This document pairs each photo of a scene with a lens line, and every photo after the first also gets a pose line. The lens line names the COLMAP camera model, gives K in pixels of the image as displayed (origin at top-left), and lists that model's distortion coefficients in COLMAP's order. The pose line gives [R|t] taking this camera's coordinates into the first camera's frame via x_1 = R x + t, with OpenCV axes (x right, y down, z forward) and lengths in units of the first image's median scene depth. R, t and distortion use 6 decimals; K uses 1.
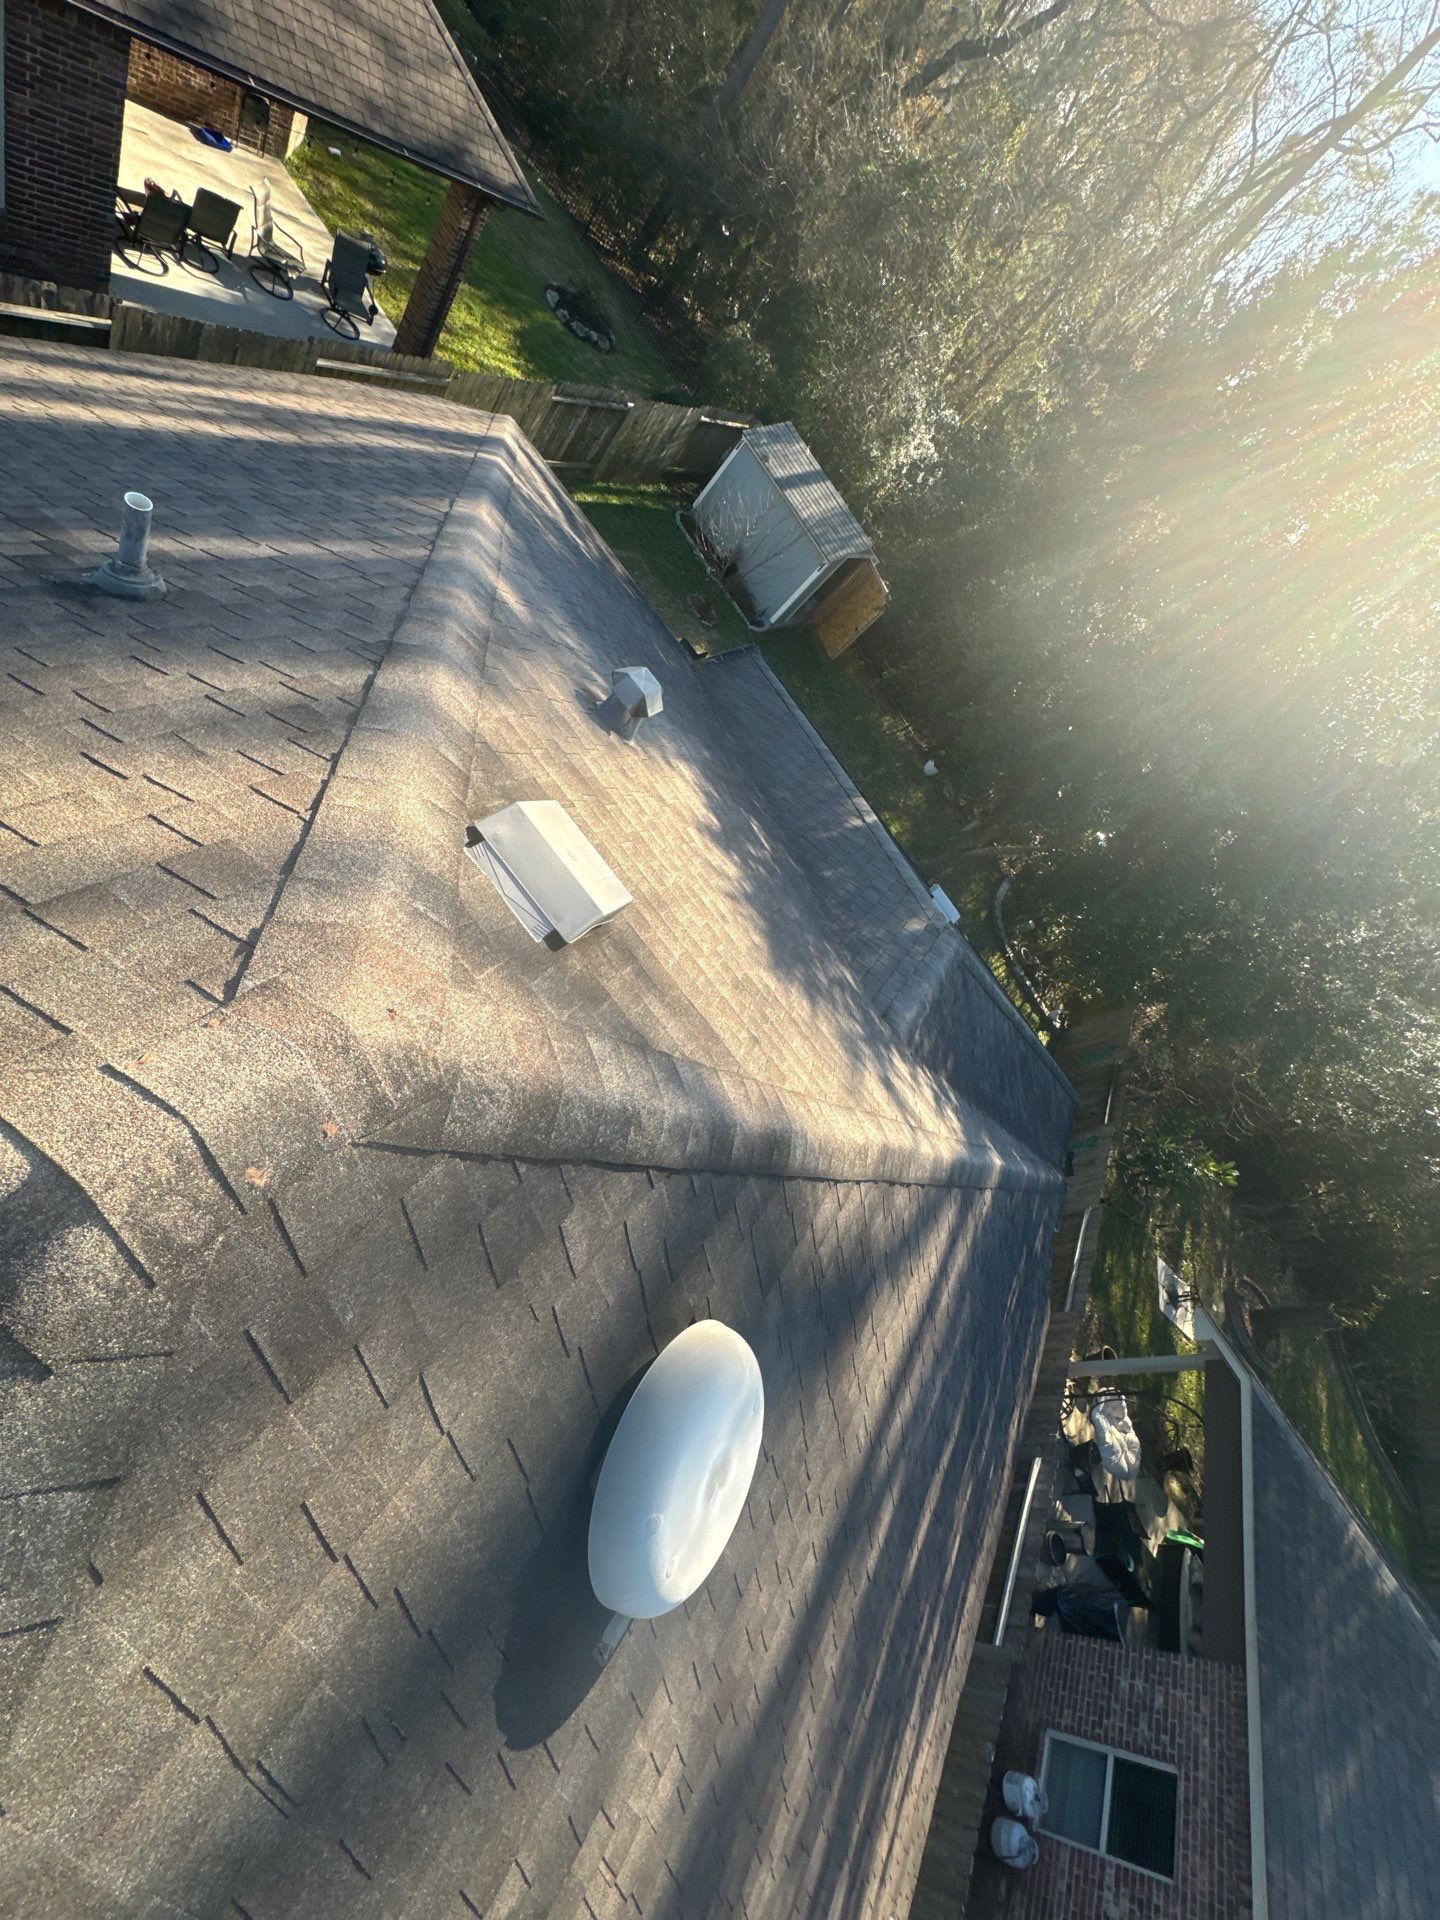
lens RADIAL K [[766.8, 0, 719.0], [0, 766.8, 958.6], [0, 0, 1]] dist [-0.001750, -0.000251]
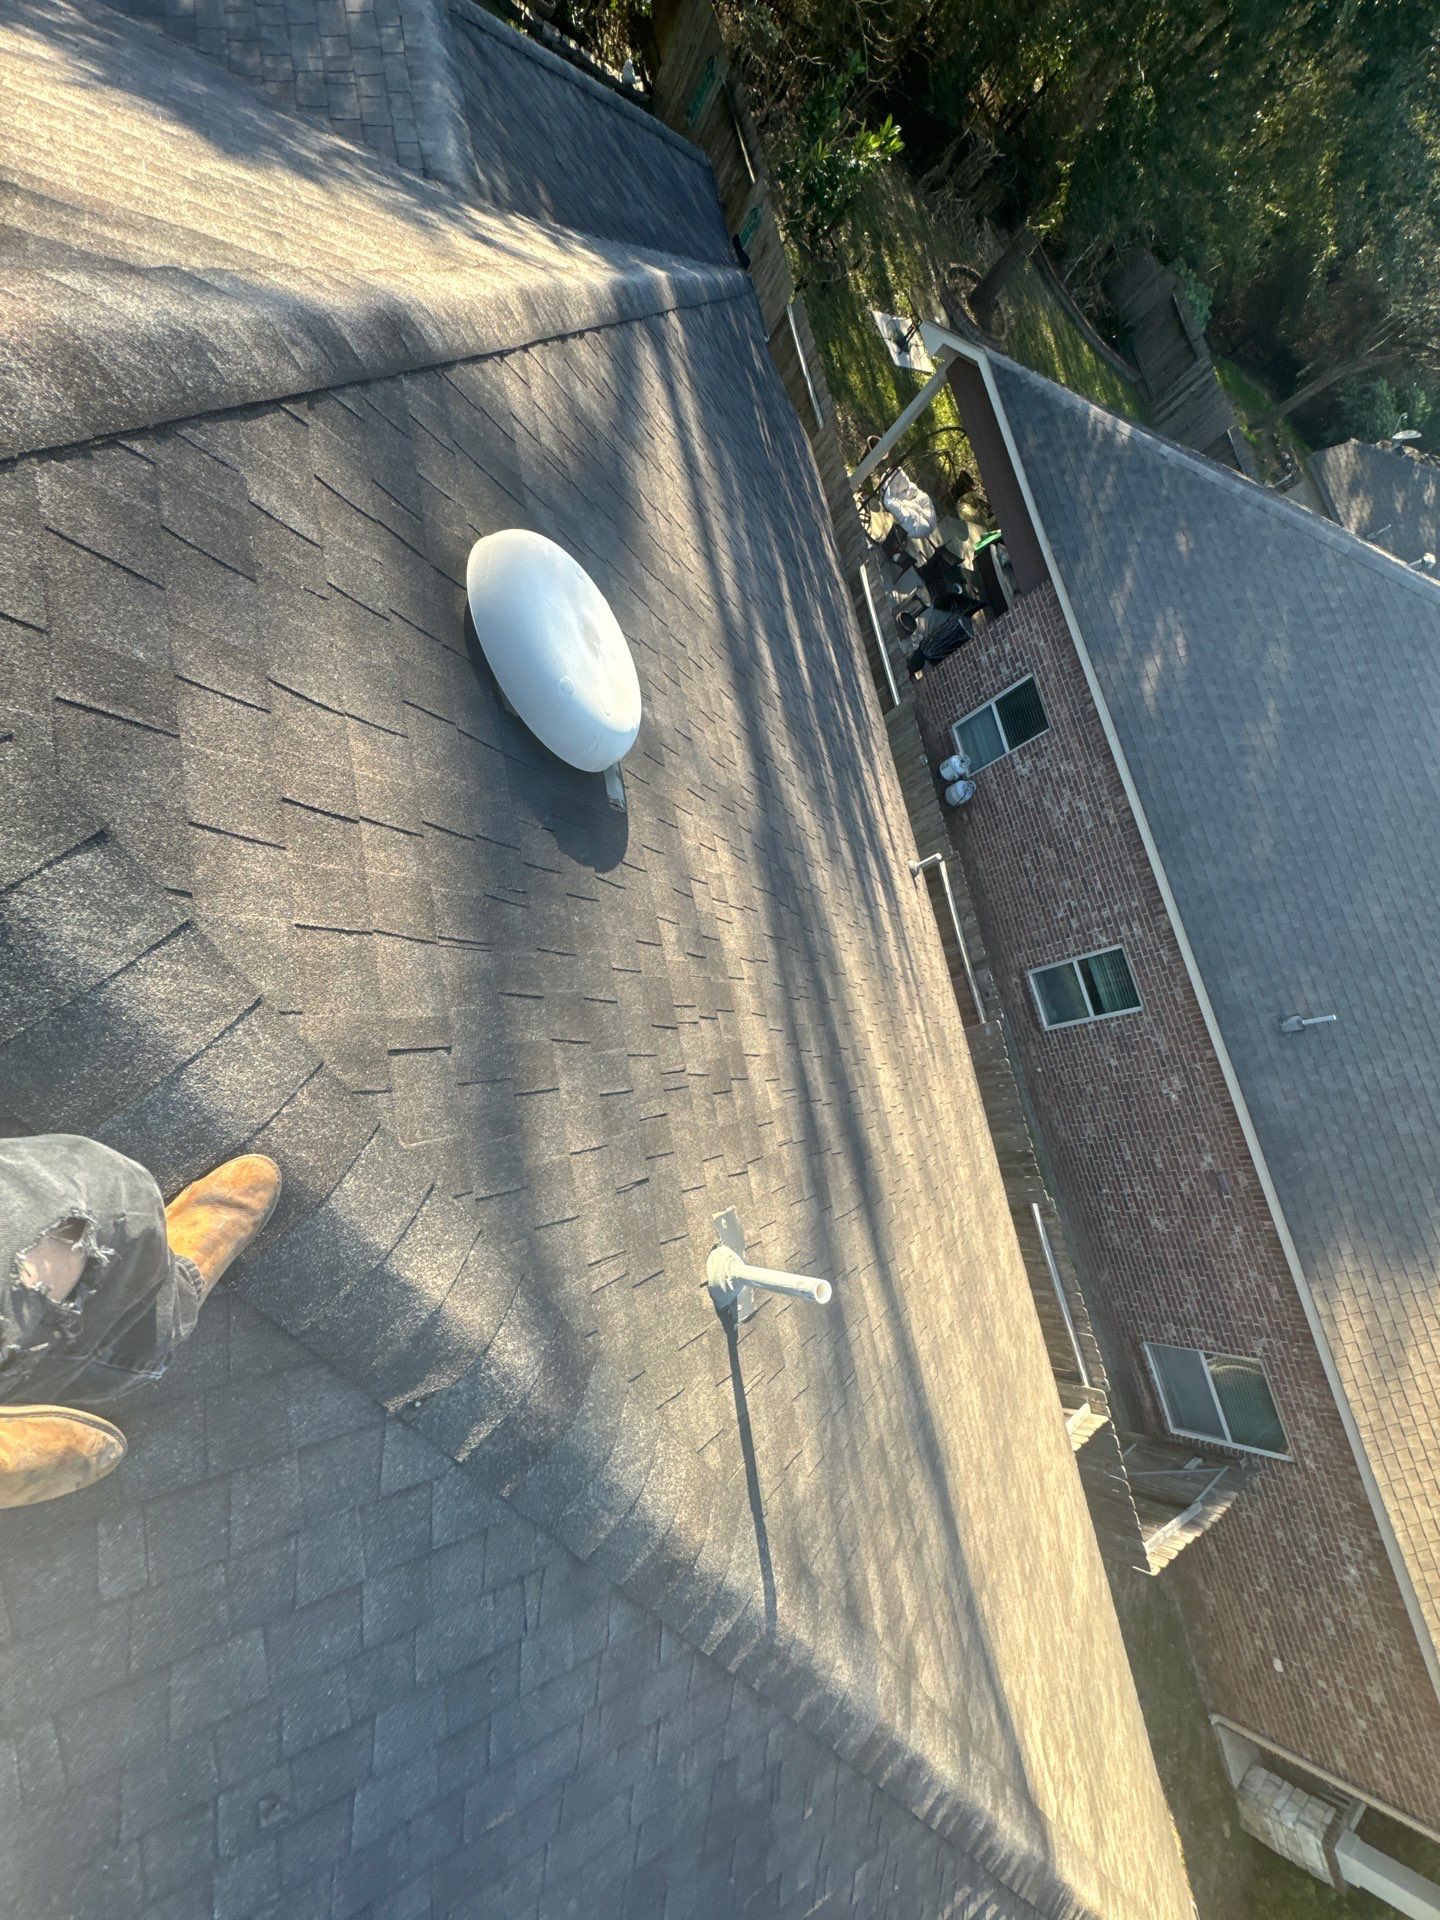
lens RADIAL K [[766.8, 0, 719.0], [0, 766.8, 958.6], [0, 0, 1]] dist [-0.001750, -0.000251]
pose [[0.715823, -0.691228, -0.099002, -0.028902], [0.552499, 0.473955, 0.685647, 0.086509], [-0.427016, -0.545500, 0.721170, -0.047316]]
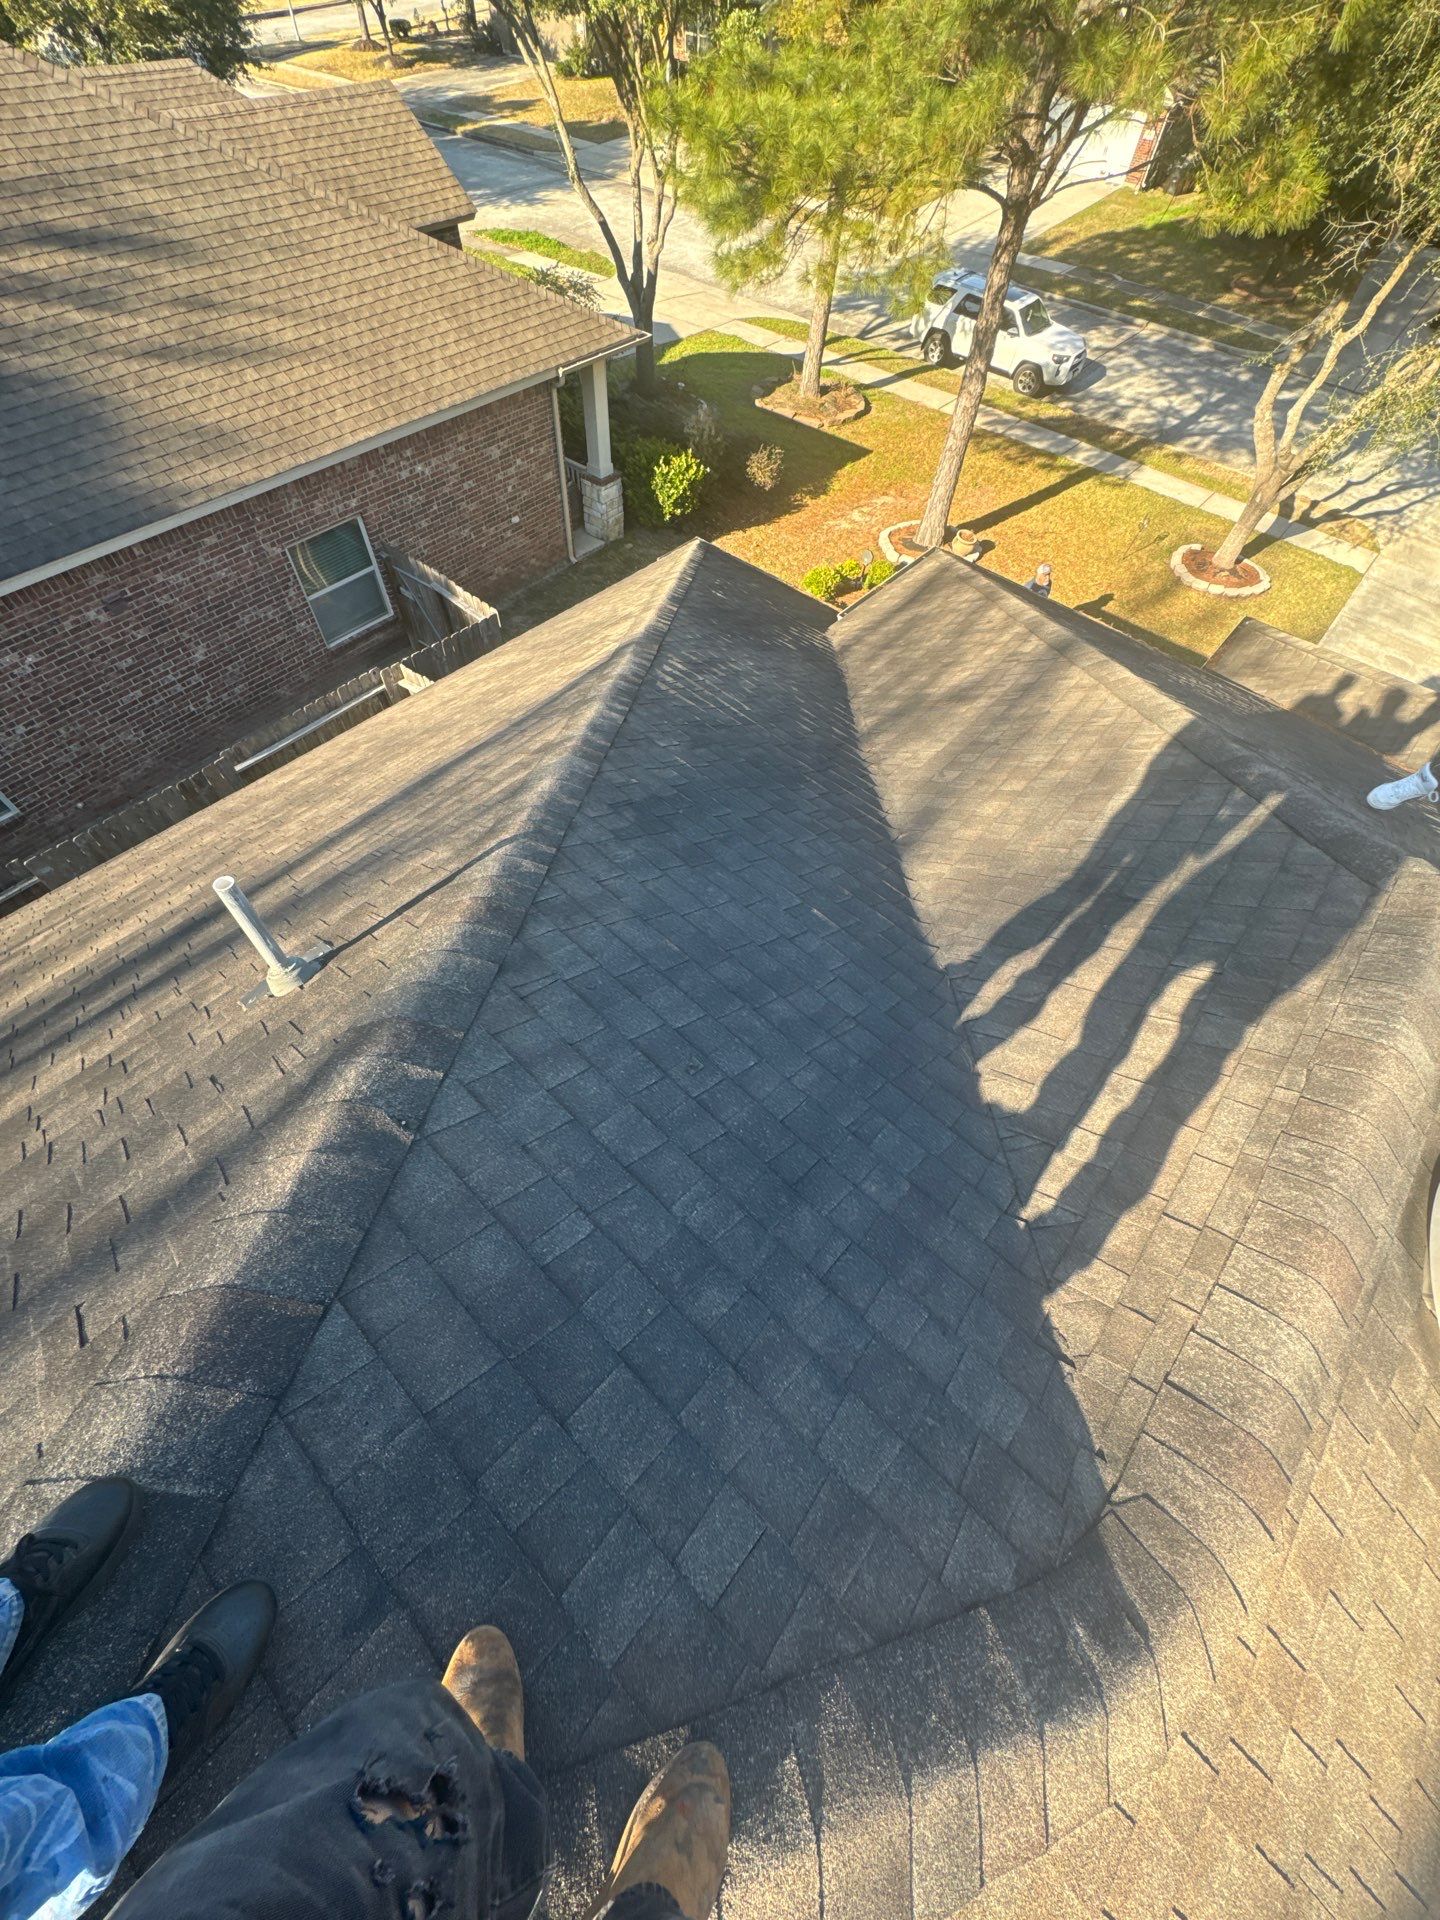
lens RADIAL K [[766.8, 0, 719.0], [0, 766.8, 958.6], [0, 0, 1]] dist [-0.001750, -0.000251]
pose [[-0.753205, -0.376264, -0.539543, -0.130814], [-0.329497, -0.494096, 0.804550, 0.012958], [-0.569310, 0.783769, 0.248177, -0.106827]]
